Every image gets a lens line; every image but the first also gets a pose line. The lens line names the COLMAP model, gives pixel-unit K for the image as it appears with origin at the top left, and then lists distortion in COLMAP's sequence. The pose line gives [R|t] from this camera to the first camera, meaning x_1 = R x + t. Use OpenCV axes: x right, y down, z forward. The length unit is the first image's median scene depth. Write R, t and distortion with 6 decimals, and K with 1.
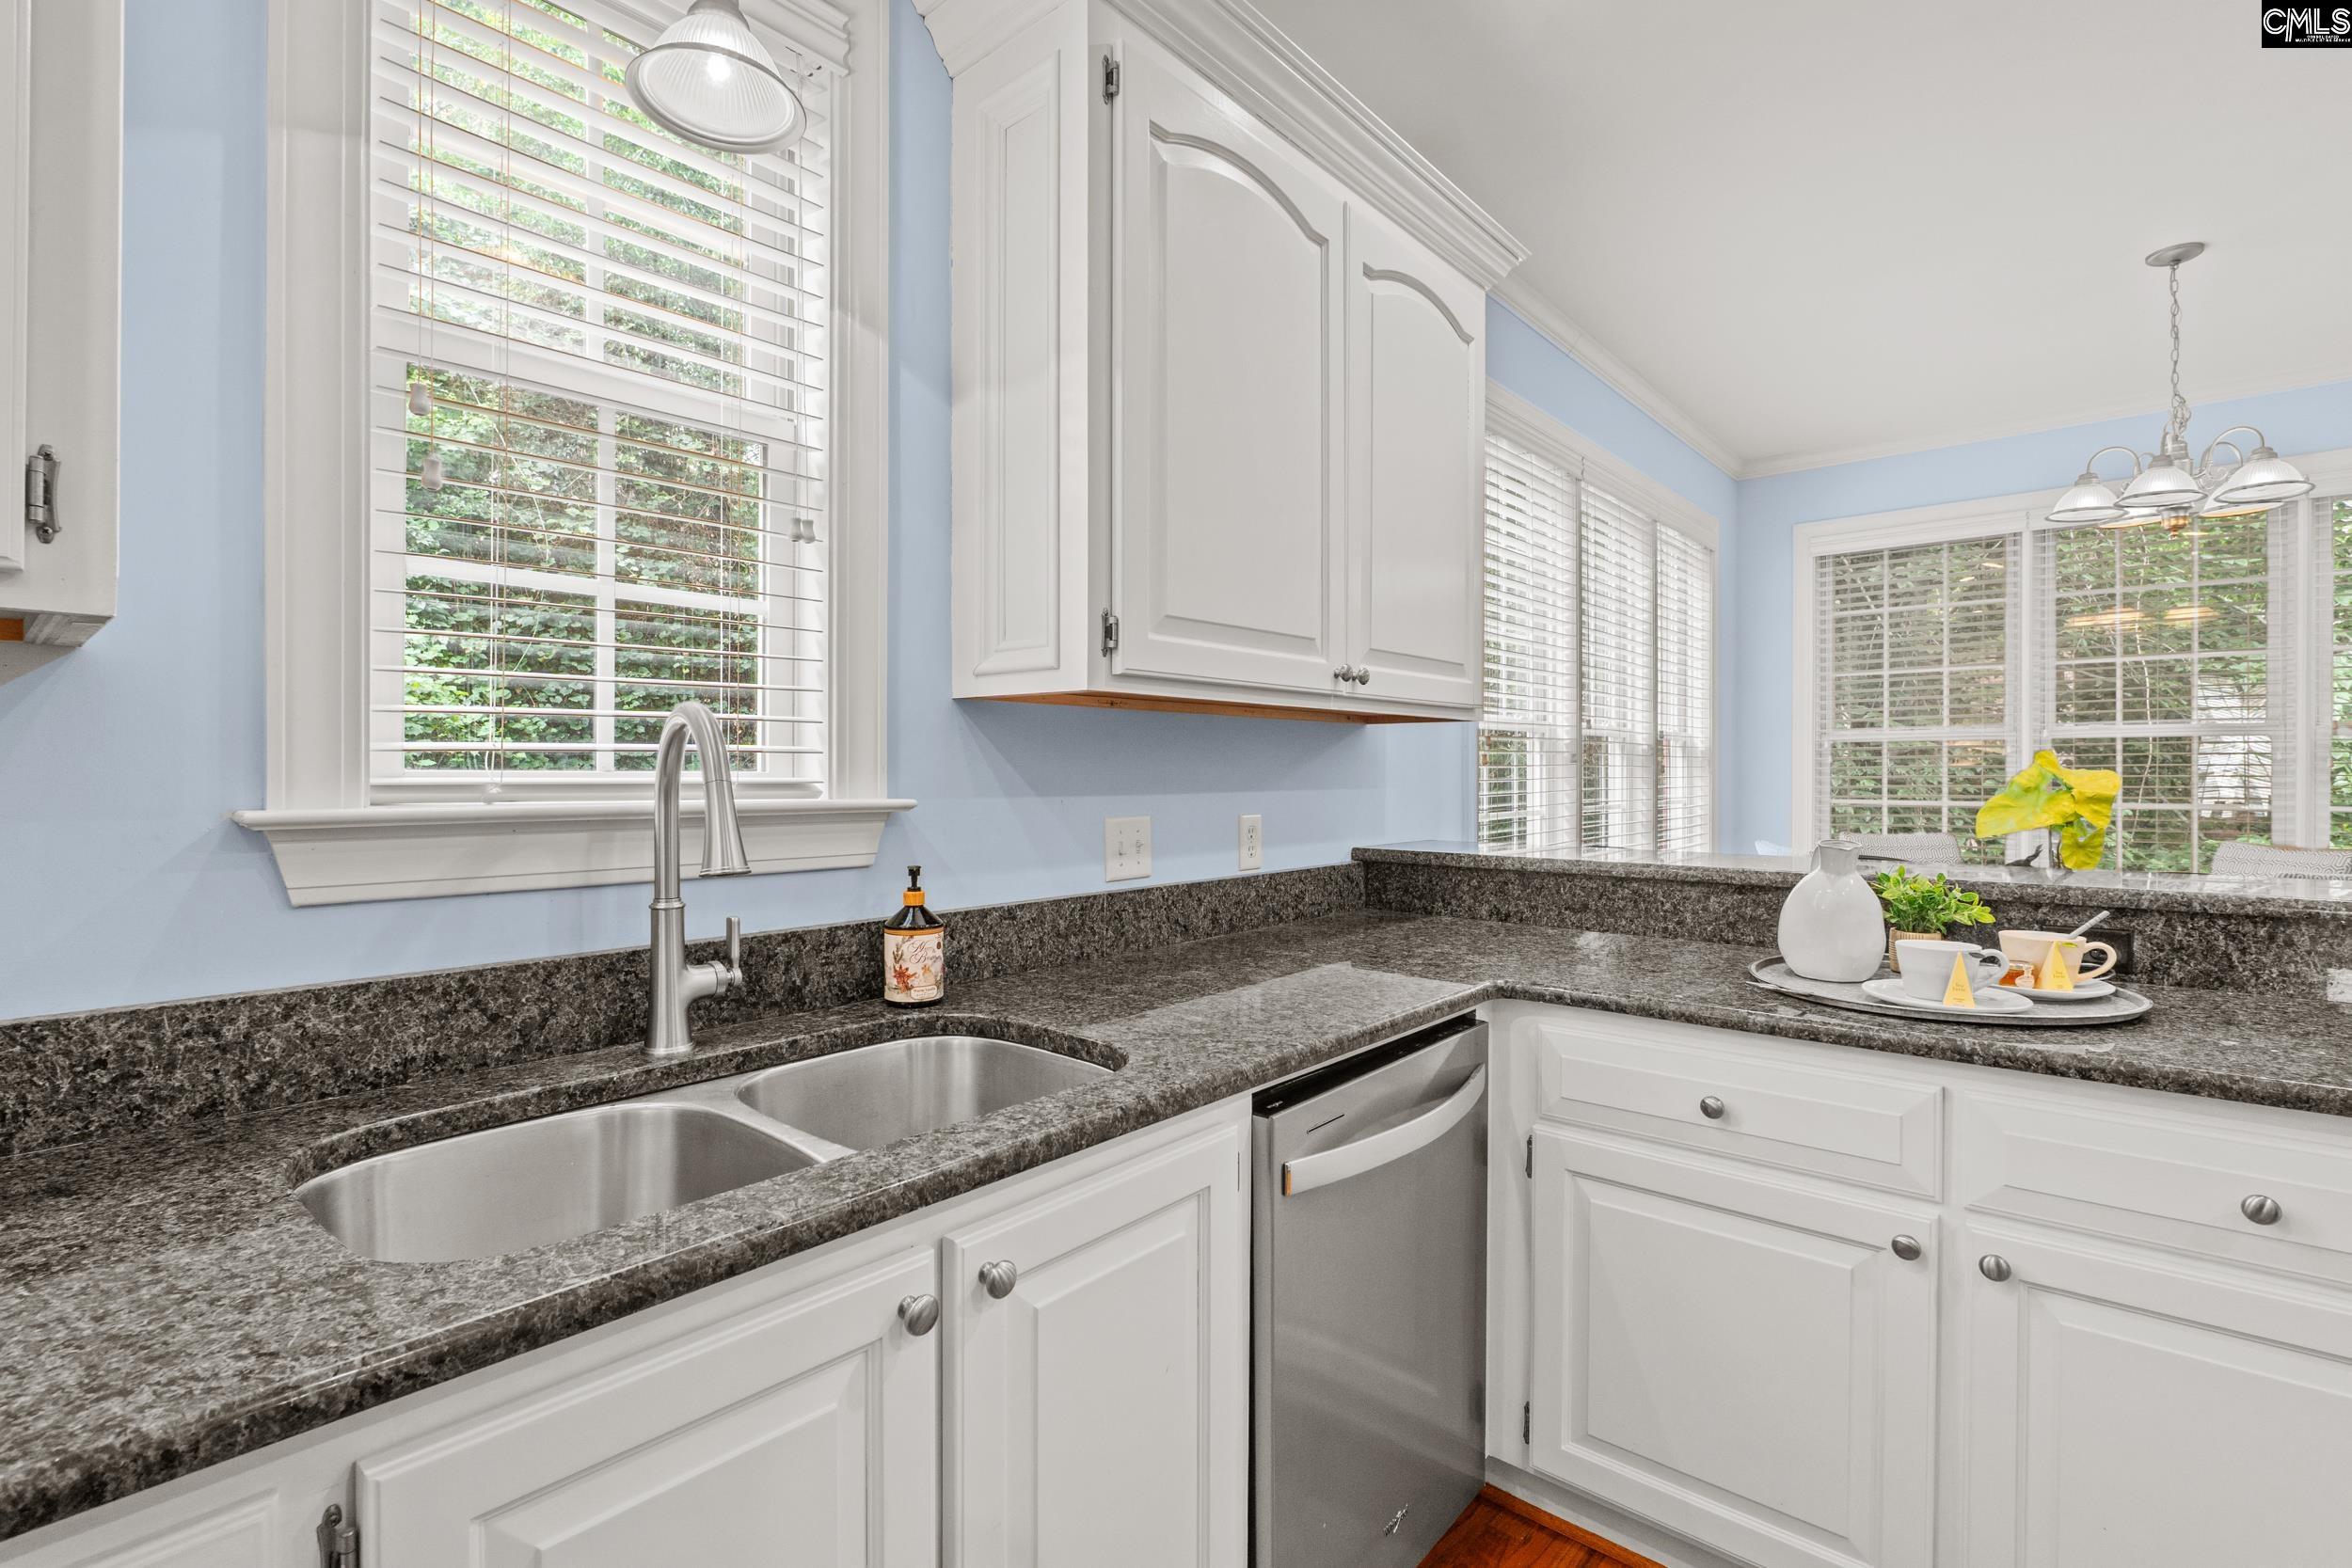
lens RADIAL K [[1081.1, 0, 1184.7], [0, 1081.1, 771.5], [0, 0, 1]] dist [-0.010511, 0.002731]
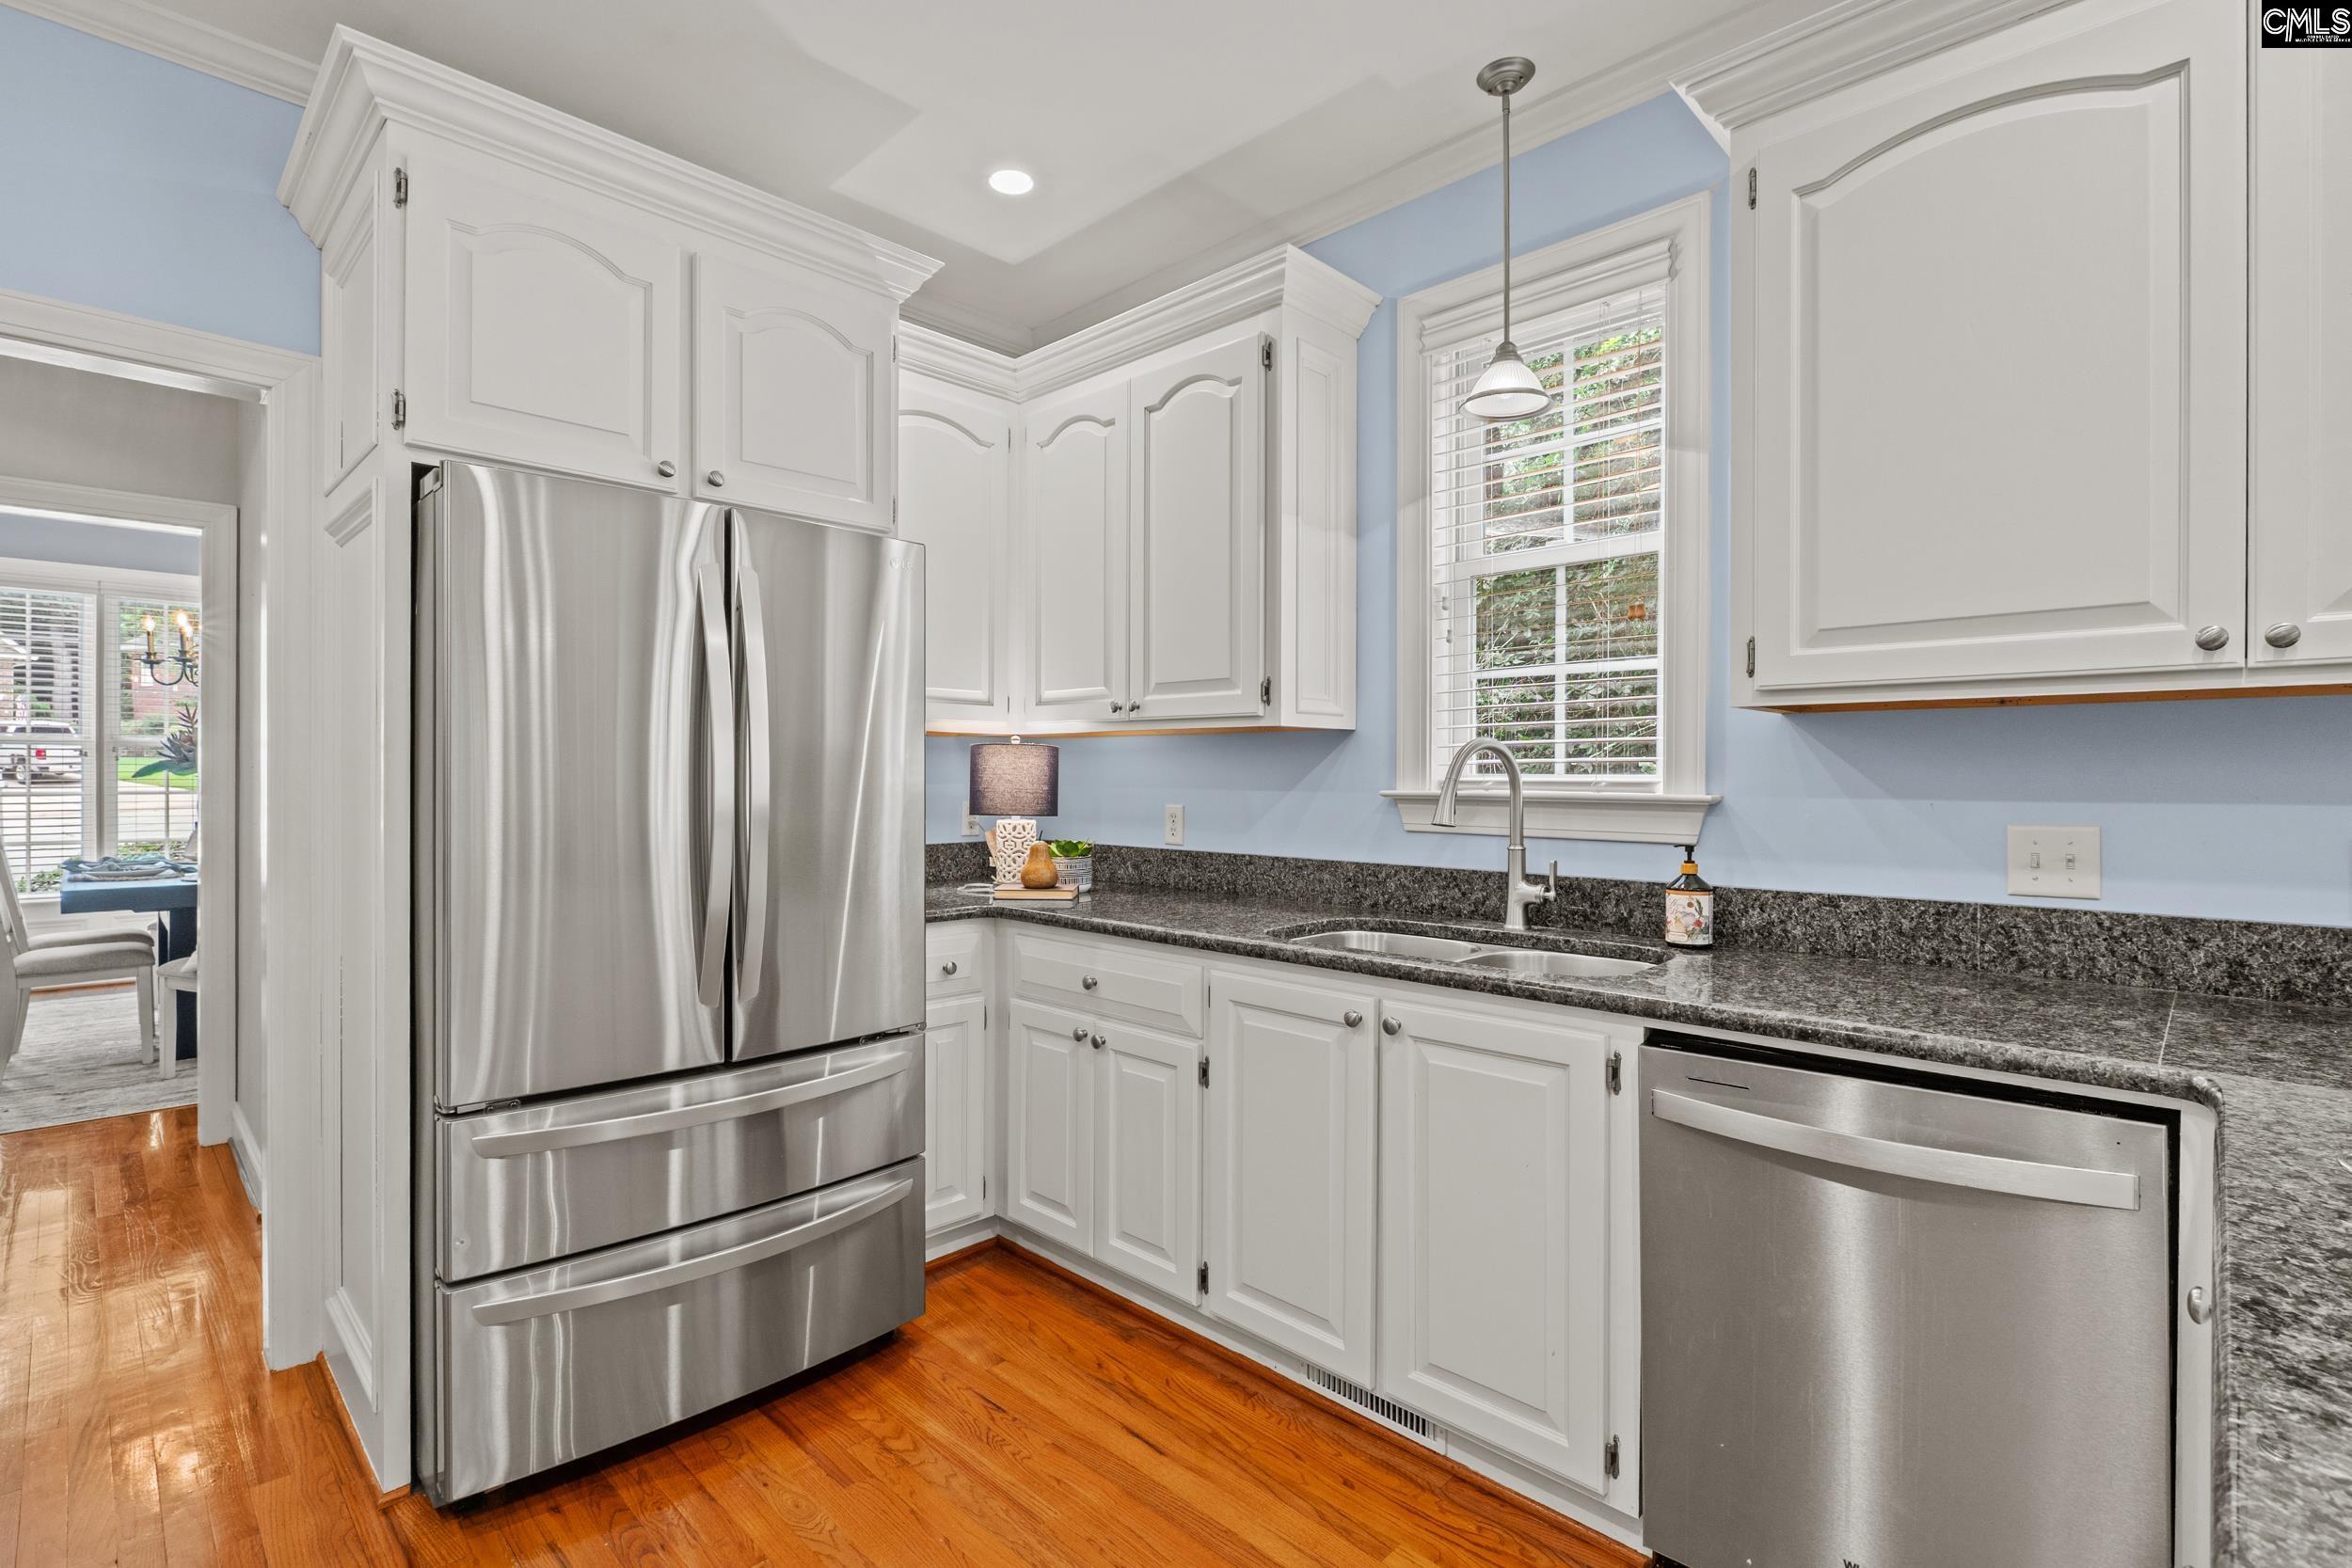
lens RADIAL K [[1081.1, 0, 1164.4], [0, 1081.1, 783.2], [0, 0, 1]] dist [-0.010511, 0.002731]
pose [[-0.049582, 0.005269, -0.998756, 1.228173], [-0.005270, 0.999971, 0.005537, 0.006963], [0.998756, 0.005538, -0.049553, 0.447656]]
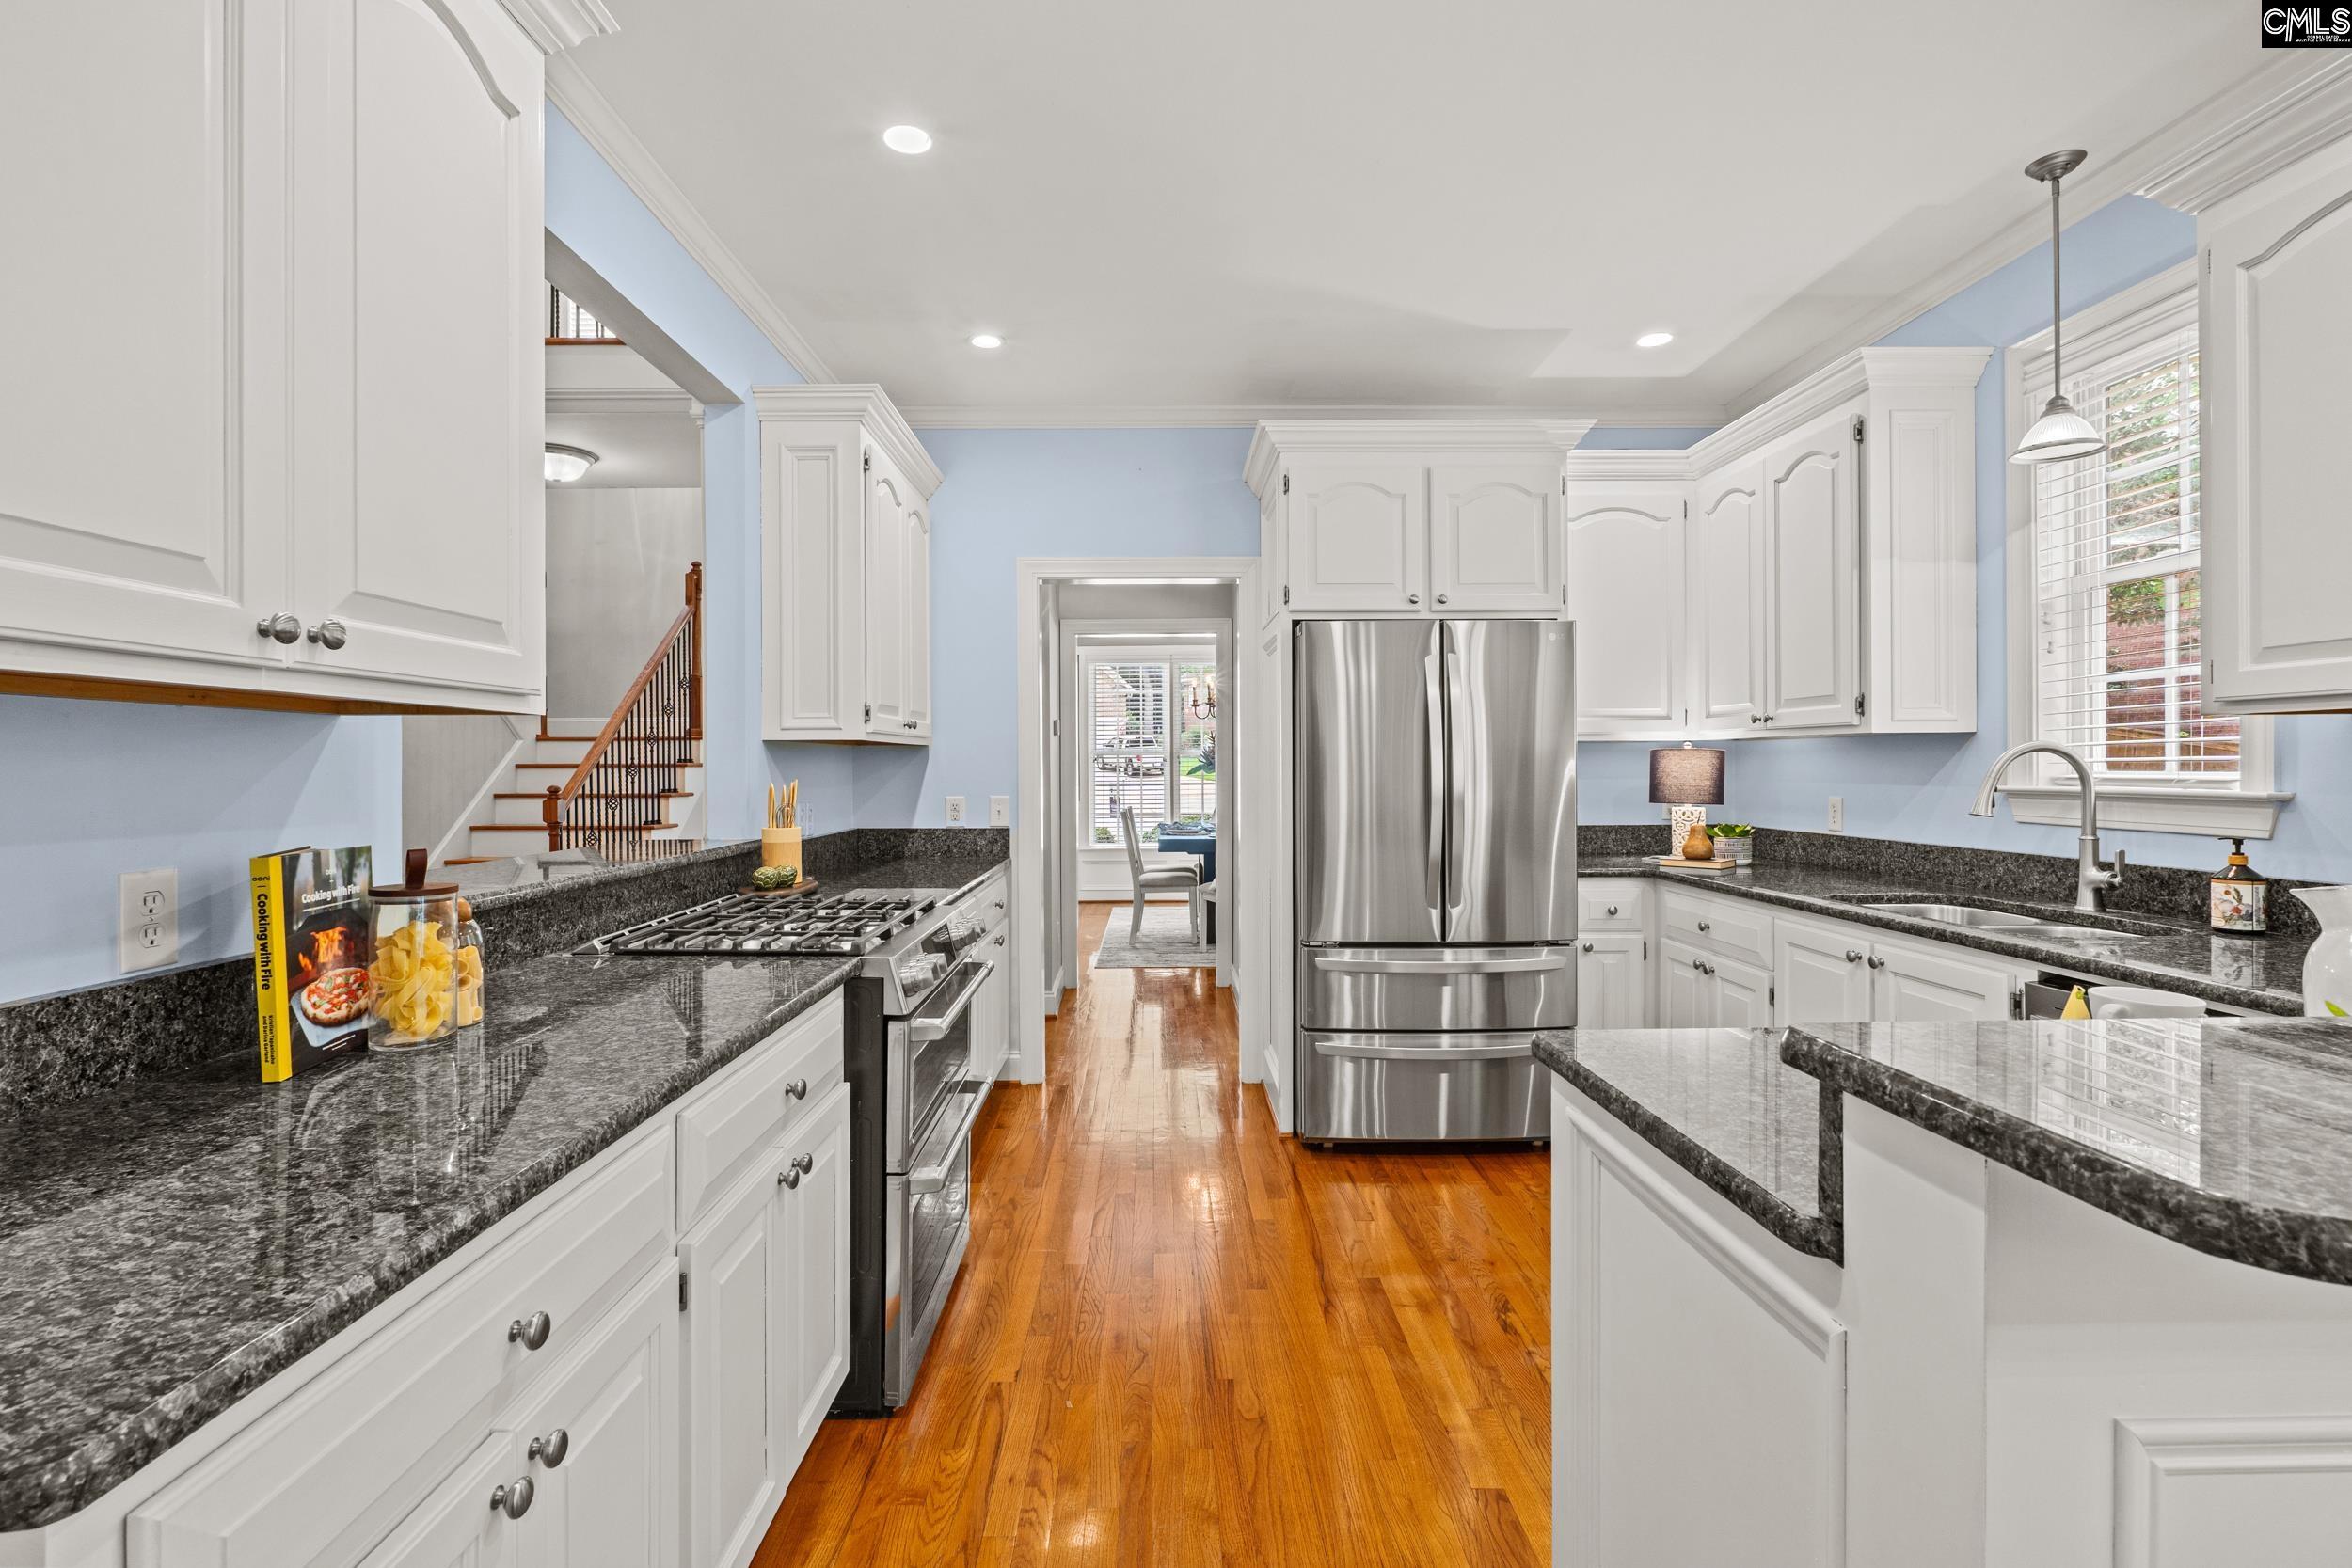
lens RADIAL K [[1081.1, 0, 1168.8], [0, 1081.1, 771.5], [0, 0, 1]] dist [-0.010511, 0.002731]
pose [[-0.737801, 0.005354, -0.674997, 1.949032], [0.003819, 0.999986, 0.003758, -0.014066], [0.675007, 0.000195, -0.737811, 1.191496]]
